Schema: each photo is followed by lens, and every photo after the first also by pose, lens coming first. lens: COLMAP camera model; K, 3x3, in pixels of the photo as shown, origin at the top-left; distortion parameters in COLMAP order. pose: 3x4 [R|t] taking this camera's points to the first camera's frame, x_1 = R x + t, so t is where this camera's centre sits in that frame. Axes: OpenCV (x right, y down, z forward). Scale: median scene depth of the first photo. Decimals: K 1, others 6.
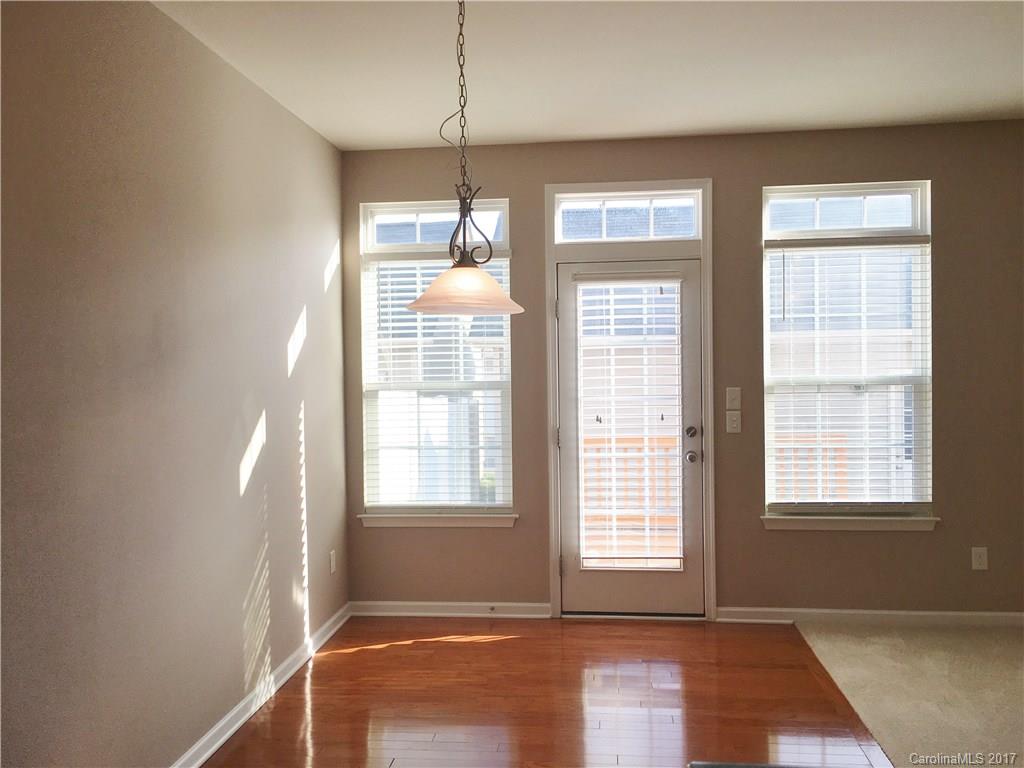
lens RADIAL K [[865.5, 0, 507.9], [0, 865.5, 379.4], [0, 0, 1]] dist [0.063395, -0.082550]
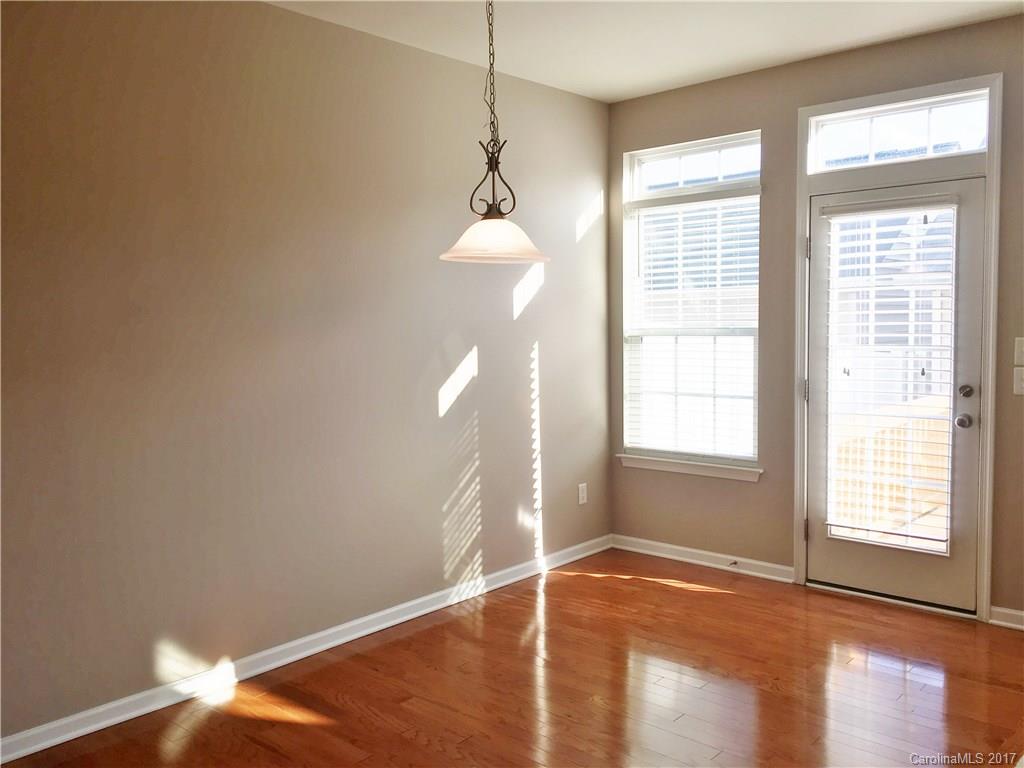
lens RADIAL K [[865.5, 0, 509.7], [0, 865.5, 377.8], [0, 0, 1]] dist [0.063395, -0.082550]
pose [[0.810140, 0.041572, -0.584761, 0.345264], [-0.007019, 0.998099, 0.061233, 0.000432], [0.586195, -0.045503, 0.808891, 0.079623]]
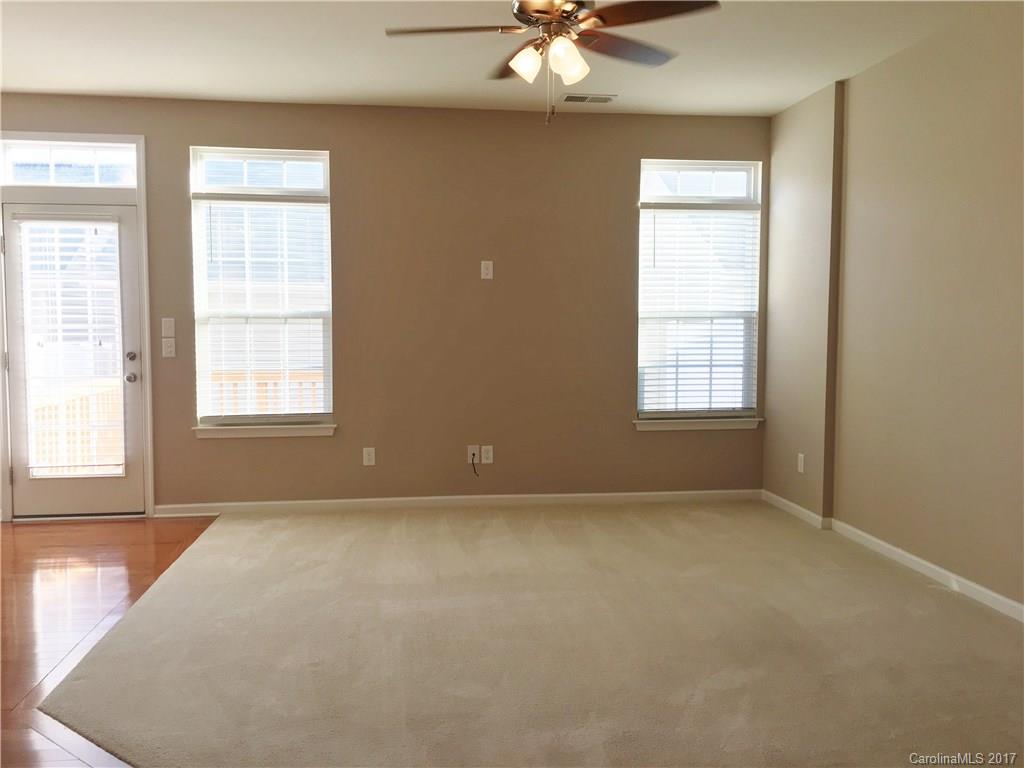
lens RADIAL K [[865.5, 0, 507.6], [0, 865.5, 385.0], [0, 0, 1]] dist [0.063395, -0.082550]
pose [[0.969926, -0.001845, 0.243394, 0.414705], [-0.008474, 0.999109, 0.041342, 0.046509], [-0.243253, -0.042161, 0.969046, -0.250467]]
